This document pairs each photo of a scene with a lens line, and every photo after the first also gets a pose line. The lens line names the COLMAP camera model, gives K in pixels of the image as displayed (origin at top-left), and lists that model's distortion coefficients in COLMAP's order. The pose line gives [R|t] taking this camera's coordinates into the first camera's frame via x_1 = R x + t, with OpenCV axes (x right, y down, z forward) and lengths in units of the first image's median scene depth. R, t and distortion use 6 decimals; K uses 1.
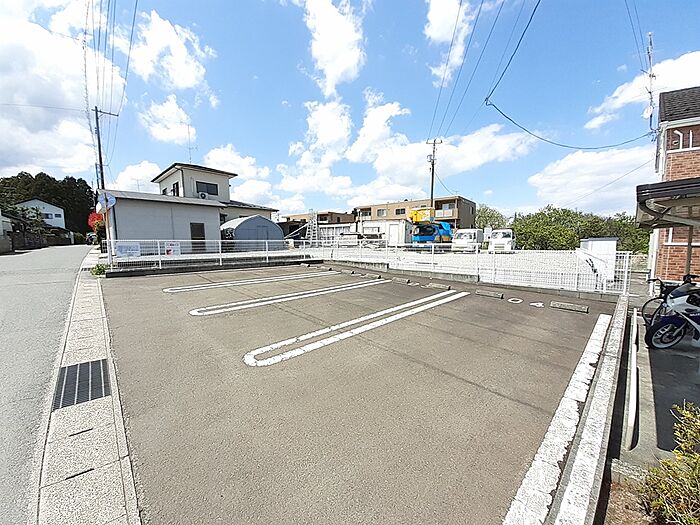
lens RADIAL K [[269.7, 0, 350.7], [0, 269.7, 271.7], [0, 0, 1]] dist [-0.002762, -0.005444]
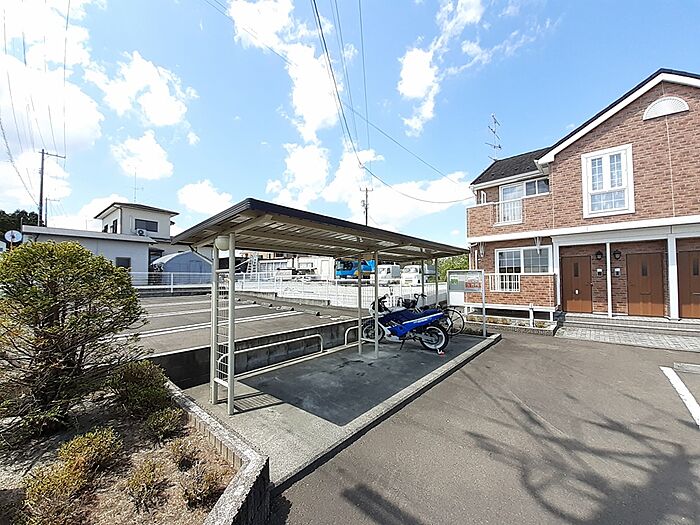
lens RADIAL K [[269.7, 0, 355.3], [0, 269.7, 281.8], [0, 0, 1]] dist [-0.002762, -0.005444]
pose [[0.995712, 0.000010, 0.092512, 0.200591], [0.008966, 0.995282, -0.096608, 0.020929], [-0.092076, 0.097023, 0.991014, -0.106867]]
